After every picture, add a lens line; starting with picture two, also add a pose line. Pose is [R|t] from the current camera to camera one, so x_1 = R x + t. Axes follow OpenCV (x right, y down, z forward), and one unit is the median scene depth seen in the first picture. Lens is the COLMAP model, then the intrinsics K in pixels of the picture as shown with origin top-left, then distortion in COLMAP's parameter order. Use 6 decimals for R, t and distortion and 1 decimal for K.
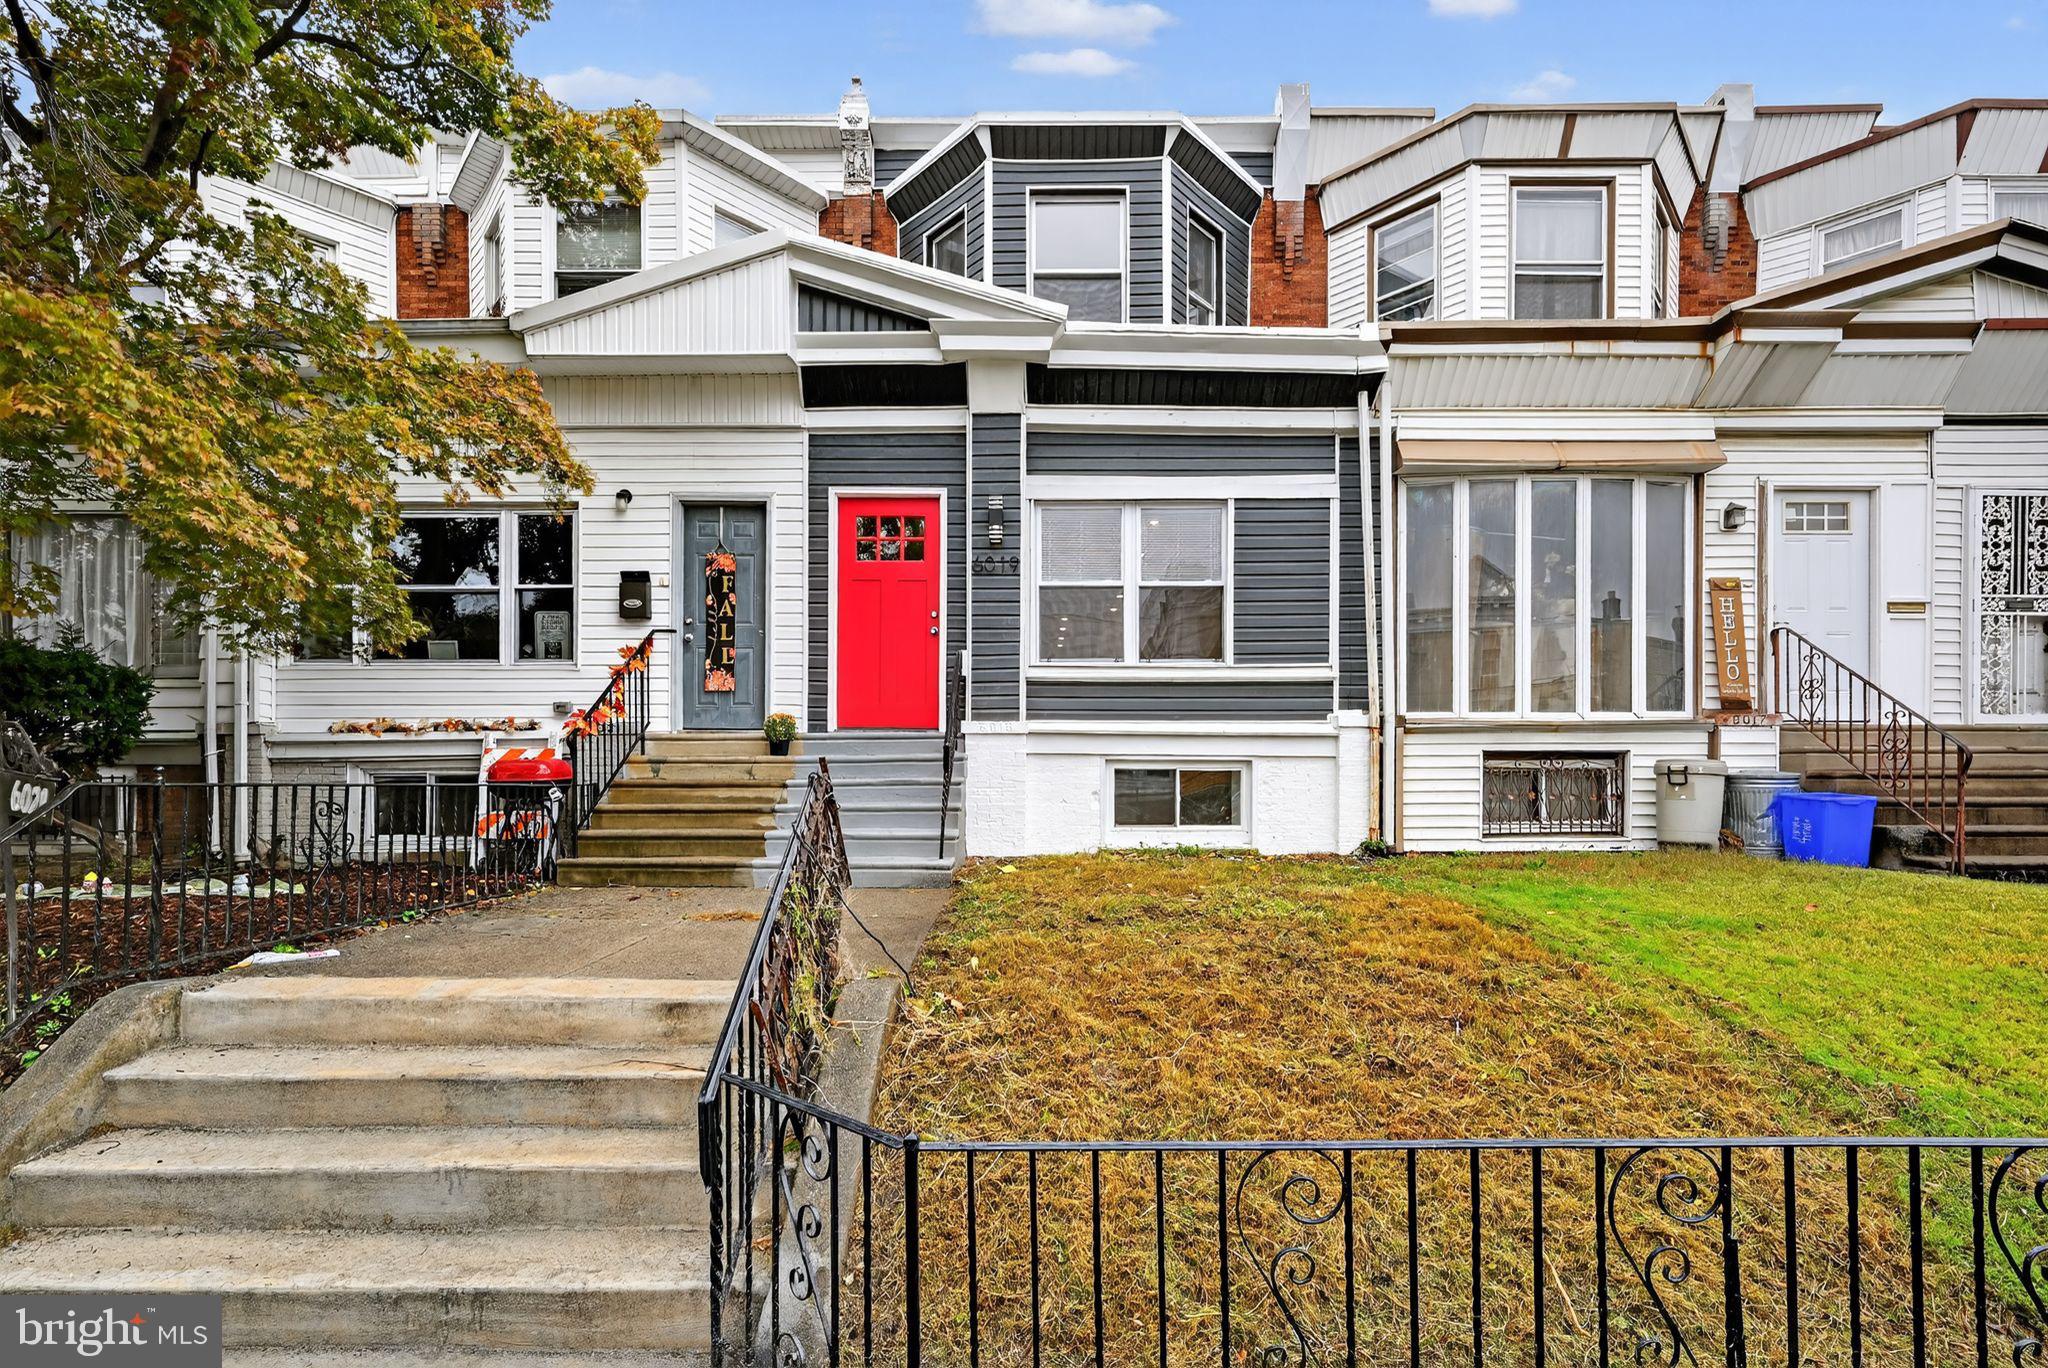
lens RADIAL K [[802.7, 0, 1023.0], [0, 802.7, 678.9], [0, 0, 1]] dist [-0.000333, 0.000026]
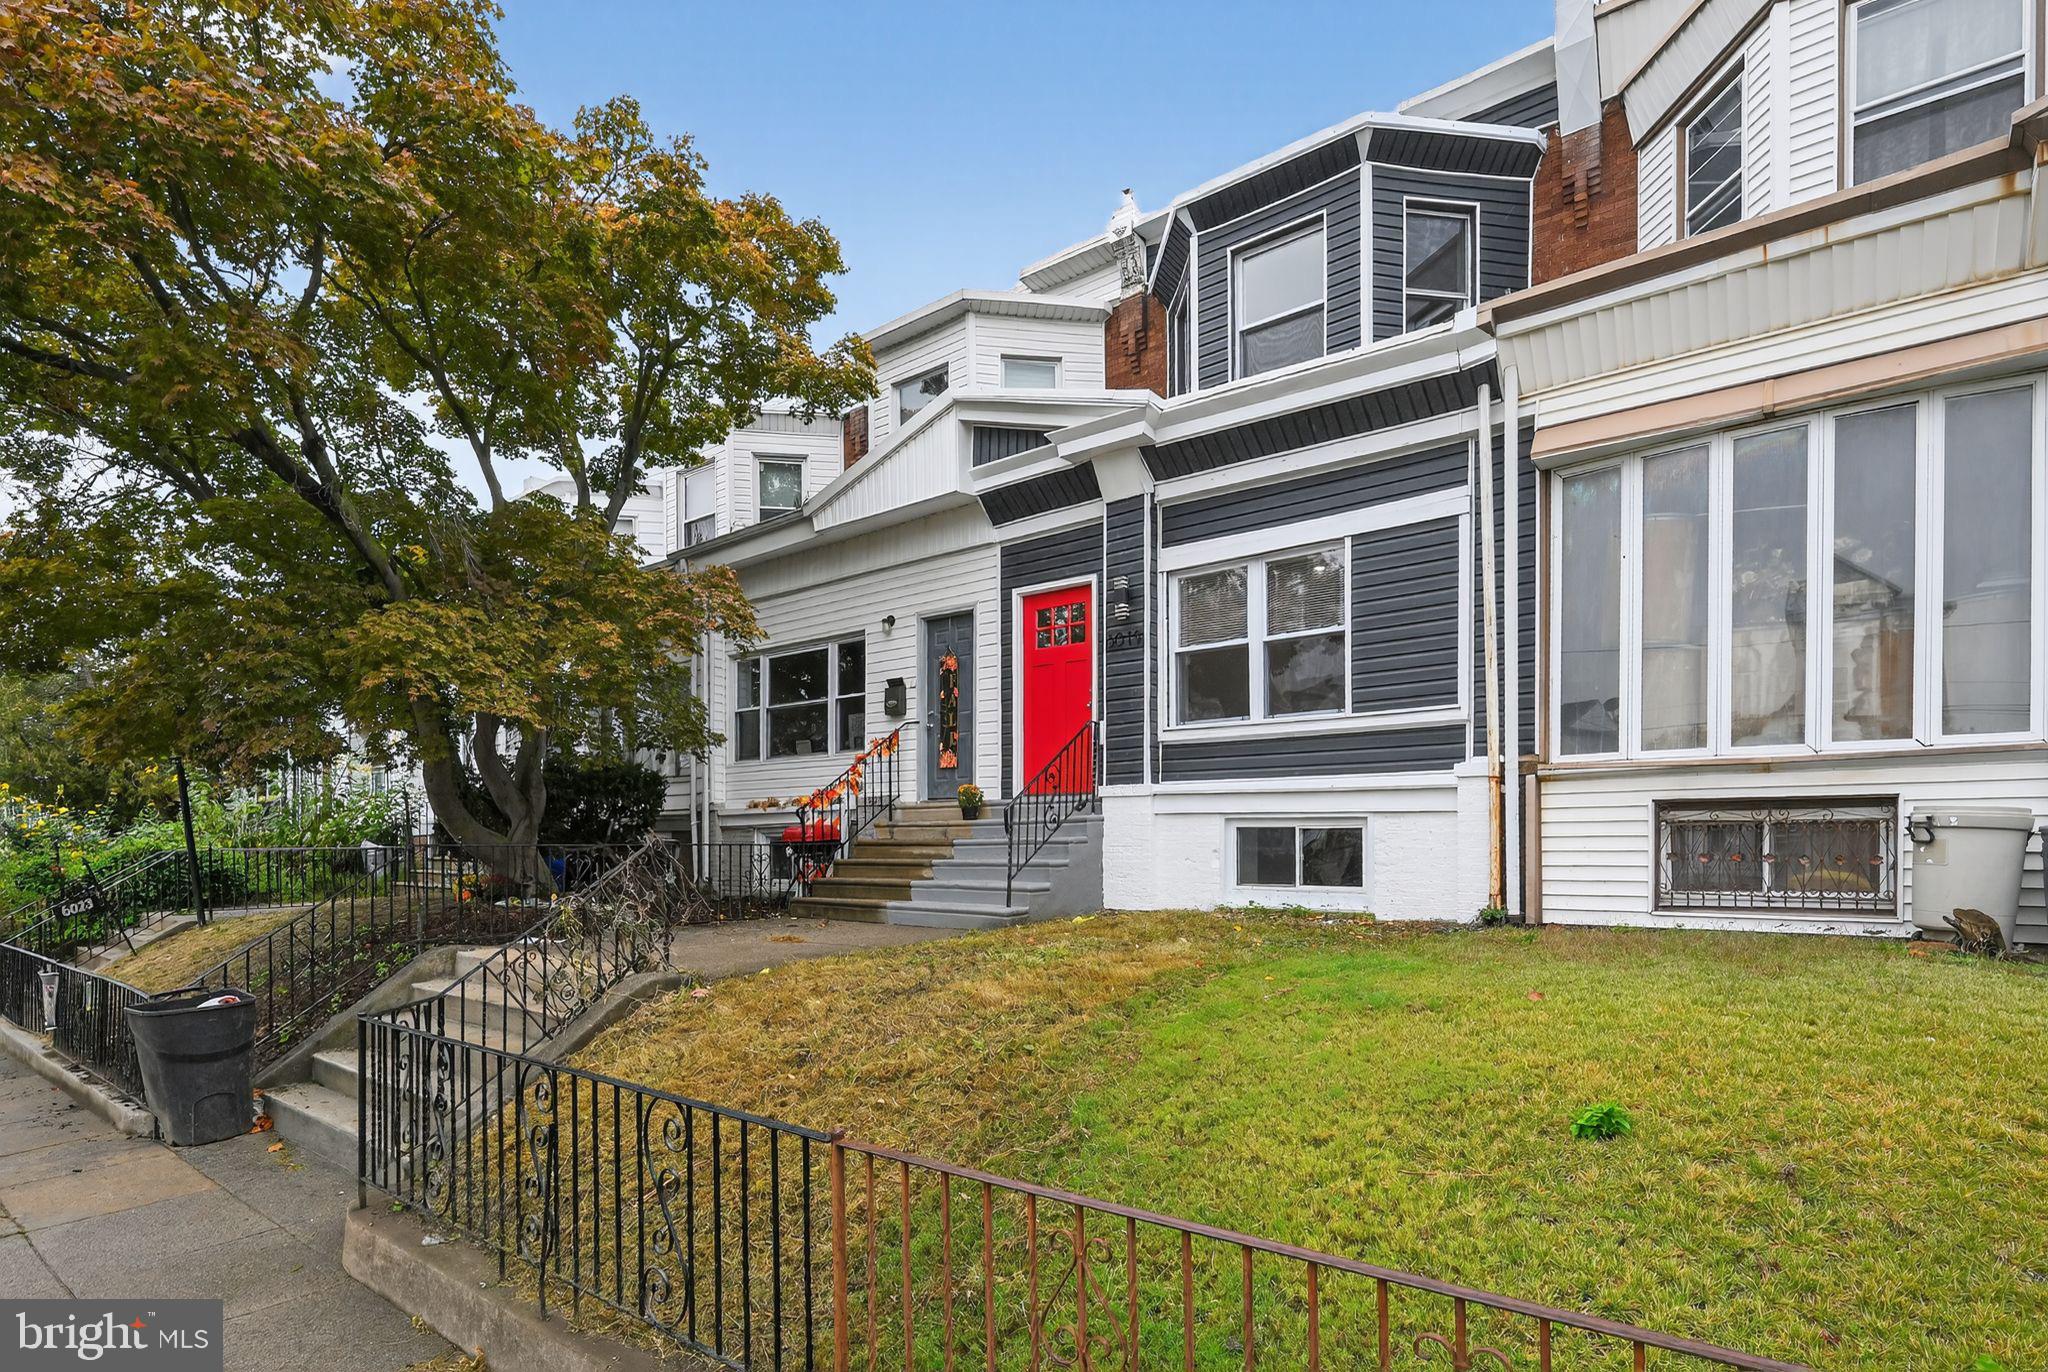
lens RADIAL K [[789.6, 0, 1024.7], [0, 789.6, 730.2], [0, 0, 1]] dist [-0.000626, -0.000039]
pose [[0.856019, -0.074457, -0.511555, 0.374197], [0.069677, 0.997161, -0.028543, 0.000372], [0.512228, -0.011211, 0.858777, 0.015900]]
